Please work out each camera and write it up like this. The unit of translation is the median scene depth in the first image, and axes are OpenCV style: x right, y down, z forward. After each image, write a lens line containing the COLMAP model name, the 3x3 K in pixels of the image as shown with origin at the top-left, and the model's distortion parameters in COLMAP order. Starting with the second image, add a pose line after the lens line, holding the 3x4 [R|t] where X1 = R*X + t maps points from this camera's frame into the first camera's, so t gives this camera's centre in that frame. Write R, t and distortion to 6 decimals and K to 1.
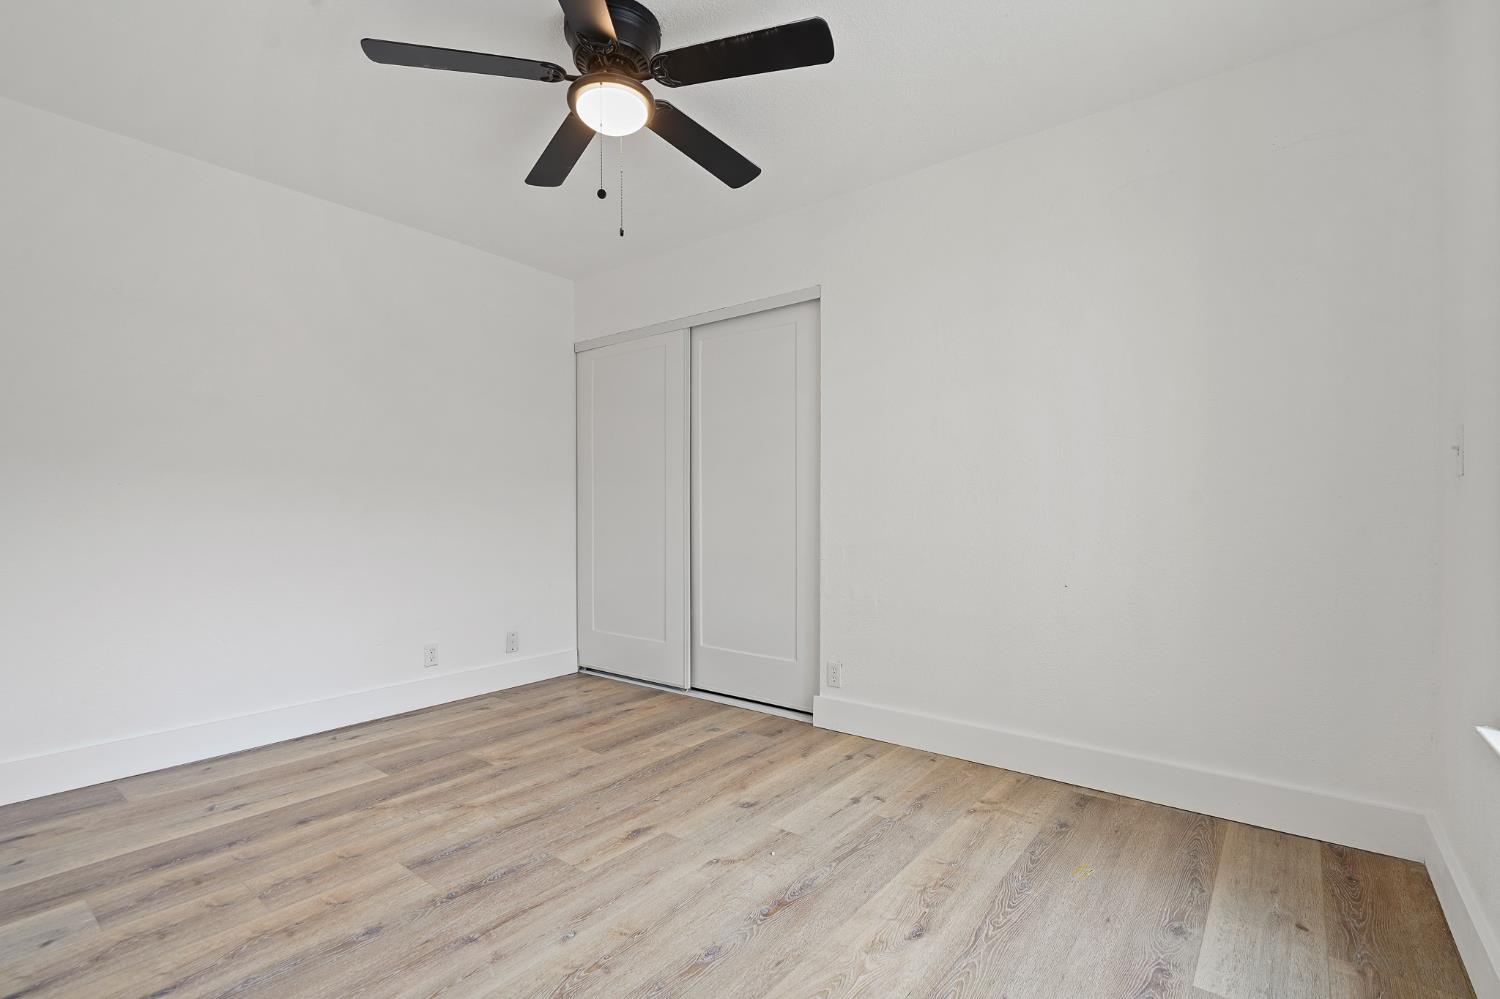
lens RADIAL K [[698.9, 0, 752.3], [0, 698.9, 503.8], [0, 0, 1]] dist [-0.001733, 0.001833]
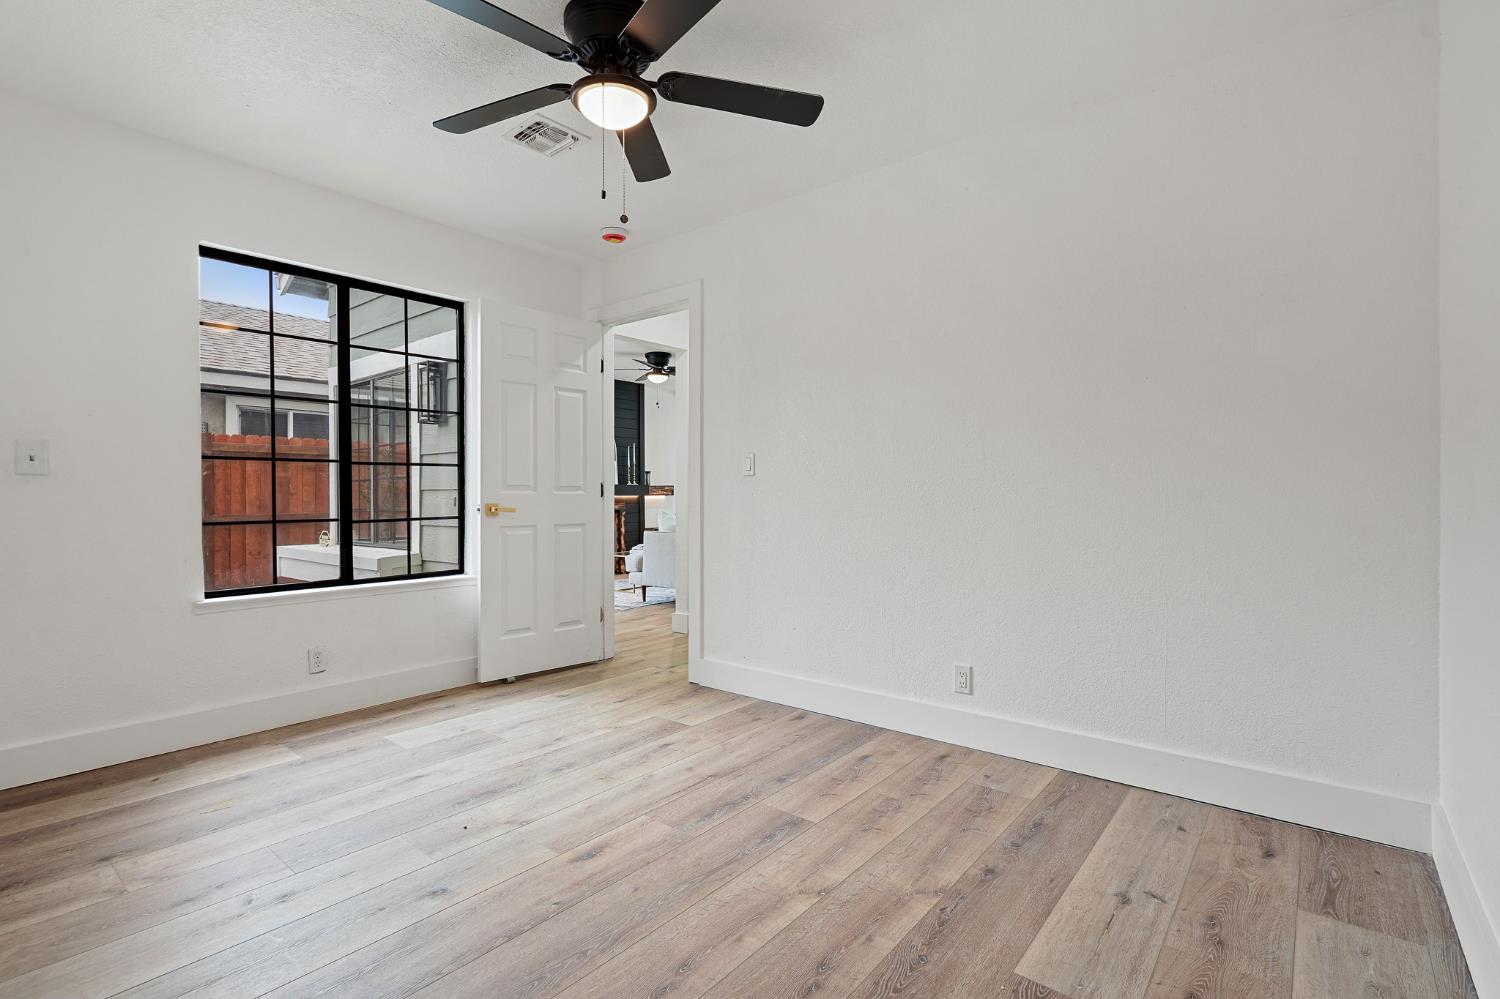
lens RADIAL K [[698.9, 0, 747.5], [0, 698.9, 502.0], [0, 0, 1]] dist [-0.001733, 0.001833]
pose [[-0.999717, 0.004292, 0.023392, -0.405851], [0.004436, 0.999971, 0.006112, 0.012472], [-0.023365, 0.006214, -0.999708, 1.969328]]
